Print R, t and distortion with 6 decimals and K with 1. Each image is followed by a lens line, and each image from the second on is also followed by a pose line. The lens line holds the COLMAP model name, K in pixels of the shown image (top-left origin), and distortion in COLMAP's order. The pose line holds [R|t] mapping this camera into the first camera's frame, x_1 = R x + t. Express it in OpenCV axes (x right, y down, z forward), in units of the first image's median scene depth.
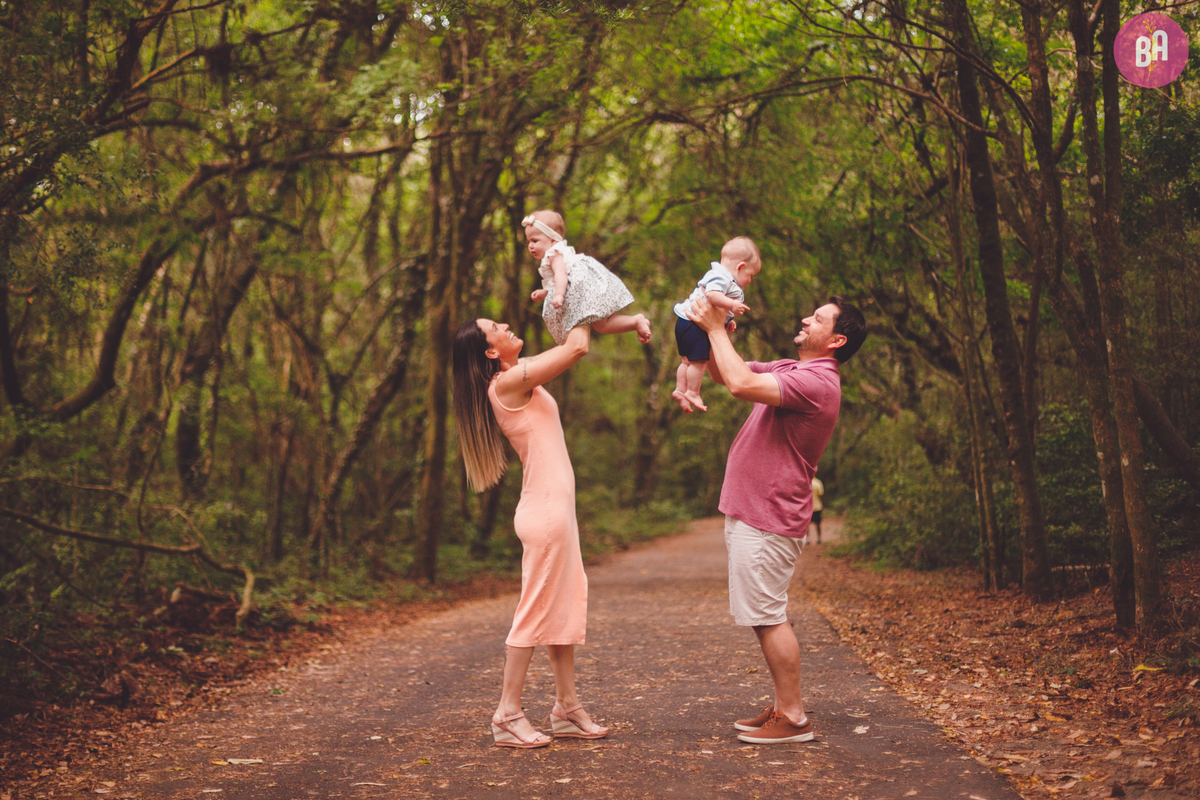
lens RADIAL K [[1638.9, 0, 600.0], [0, 1638.9, 400.0], [0, 0, 1]] dist [-0.186149, 0.172286]
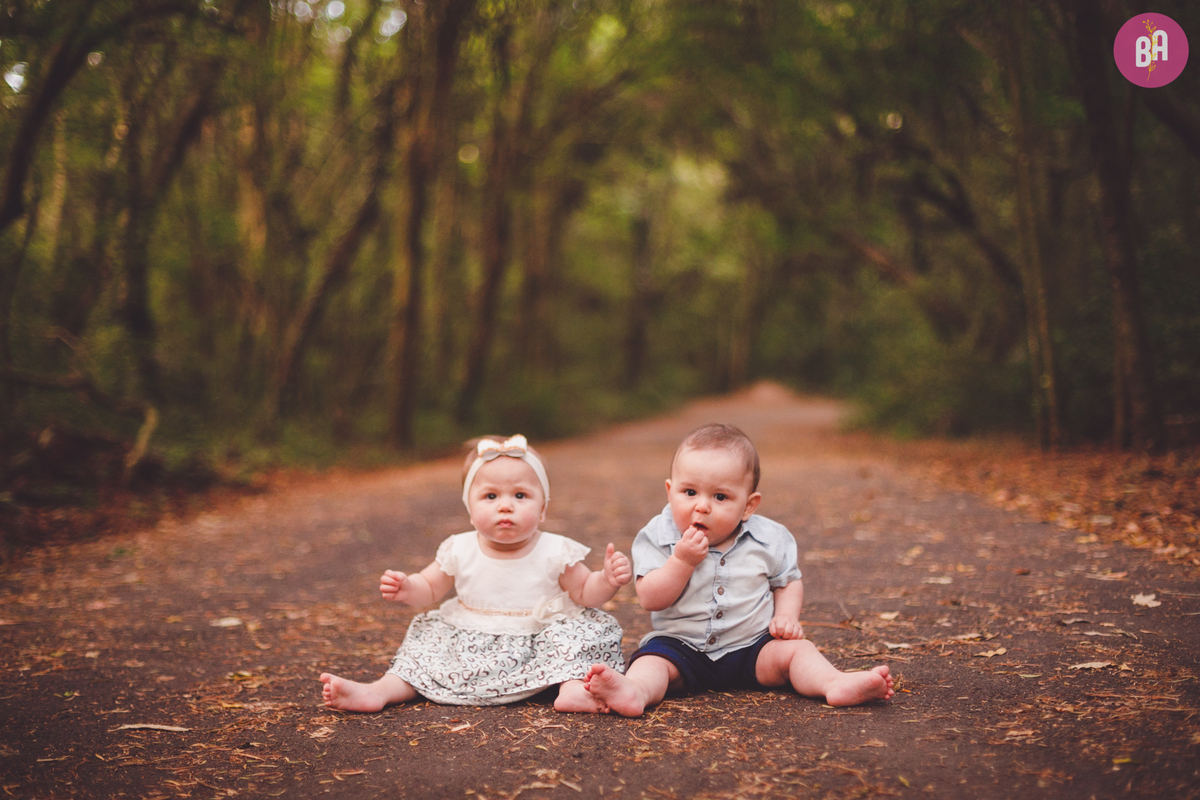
lens RADIAL K [[1638.9, 0, 600.0], [0, 1638.9, 400.0], [0, 0, 1]] dist [-0.186149, 0.172286]
pose [[0.999933, -0.009215, 0.007047, -0.006056], [0.008720, 0.997696, 0.067278, 0.028172], [-0.007650, -0.067212, 0.997709, 0.132569]]
